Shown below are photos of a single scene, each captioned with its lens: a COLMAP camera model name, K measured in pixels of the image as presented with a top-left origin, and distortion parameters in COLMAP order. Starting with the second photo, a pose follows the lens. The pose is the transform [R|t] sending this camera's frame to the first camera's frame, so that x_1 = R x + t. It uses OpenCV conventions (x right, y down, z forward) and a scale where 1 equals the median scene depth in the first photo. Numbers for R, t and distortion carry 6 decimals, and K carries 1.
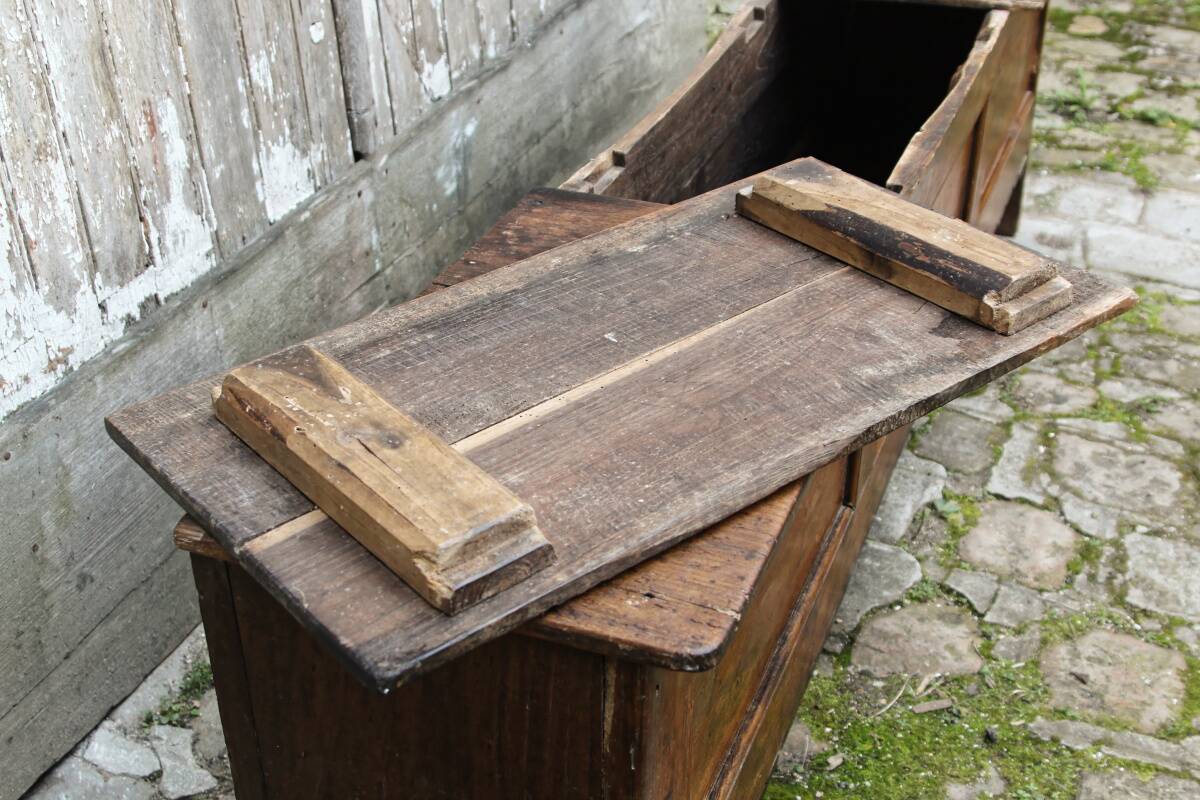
lens RADIAL K [[1521.7, 0, 603.1], [0, 1521.7, 415.6], [0, 0, 1]] dist [-0.002983, 0.025813]
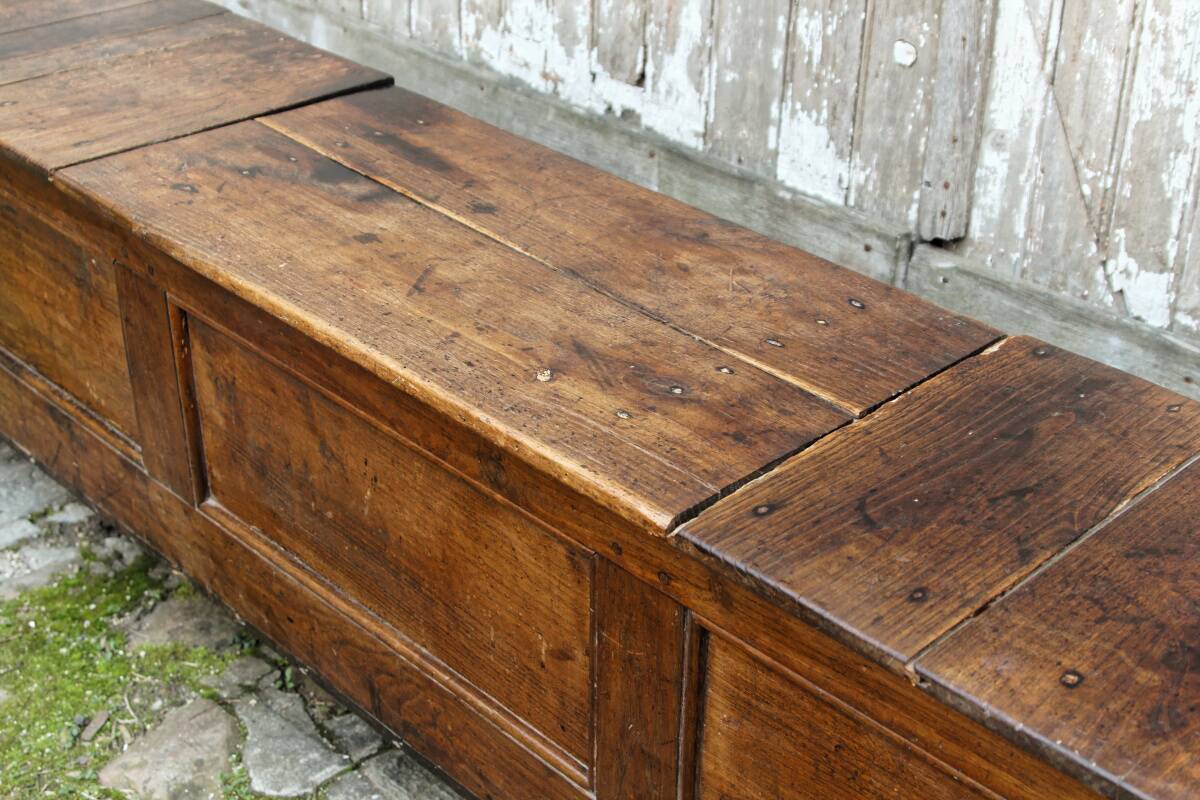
lens RADIAL K [[1686.2, 0, 596.3], [0, 1686.2, 420.0], [0, 0, 1]] dist [0.007551, 0.020977]
pose [[-0.403582, 0.474776, -0.782118, 0.776262], [-0.502397, 0.599431, 0.623121, -0.681146], [0.764669, 0.644414, -0.003393, 1.082318]]
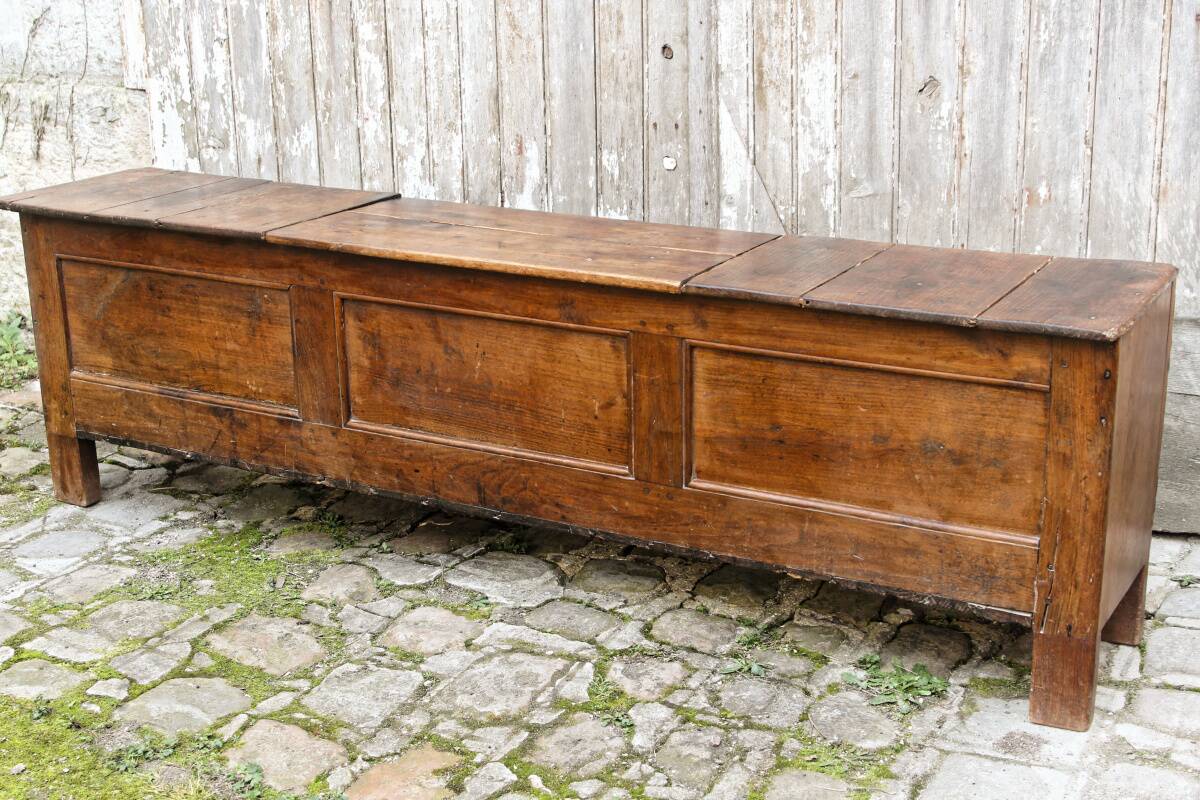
lens RADIAL K [[1746.9, 0, 596.7], [0, 1746.9, 416.7], [0, 0, 1]] dist [0.003165, 0.022082]
pose [[-0.127348, 0.325743, -0.936843, 1.680371], [-0.519583, 0.782655, 0.342760, -0.666724], [0.844877, 0.530417, 0.069581, 1.025556]]
